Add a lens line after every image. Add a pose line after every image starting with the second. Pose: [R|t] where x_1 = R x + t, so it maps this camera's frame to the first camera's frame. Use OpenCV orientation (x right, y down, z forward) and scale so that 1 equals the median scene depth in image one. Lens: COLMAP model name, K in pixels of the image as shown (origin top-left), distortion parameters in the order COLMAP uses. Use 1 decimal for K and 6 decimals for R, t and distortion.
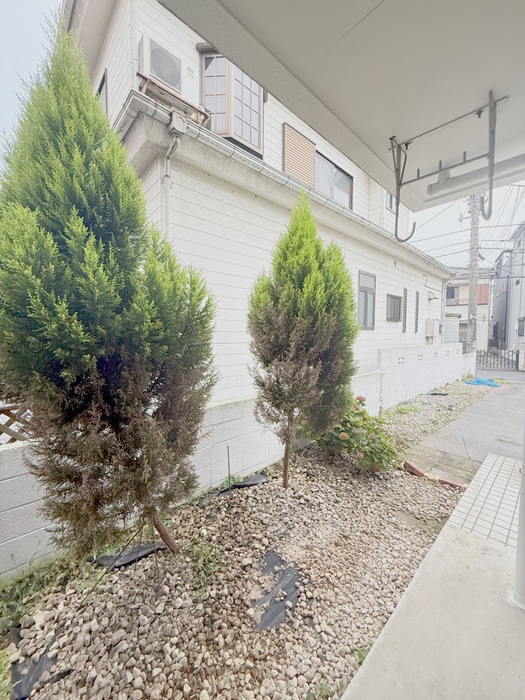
lens RADIAL K [[277.8, 0, 259.2], [0, 277.8, 344.0], [0, 0, 1]] dist [-0.003500, 0.001850]
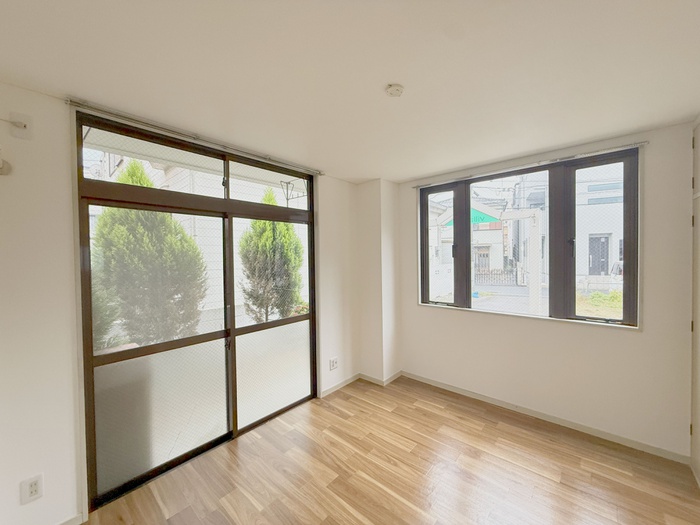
lens RADIAL K [[277.8, 0, 343.6], [0, 277.8, 259.1], [0, 0, 1]] dist [-0.003500, 0.001850]
pose [[0.994300, -0.015631, 0.105469, 0.960369], [0.018351, 0.999522, -0.024863, -0.018347], [-0.105030, 0.026657, 0.994112, -1.771865]]
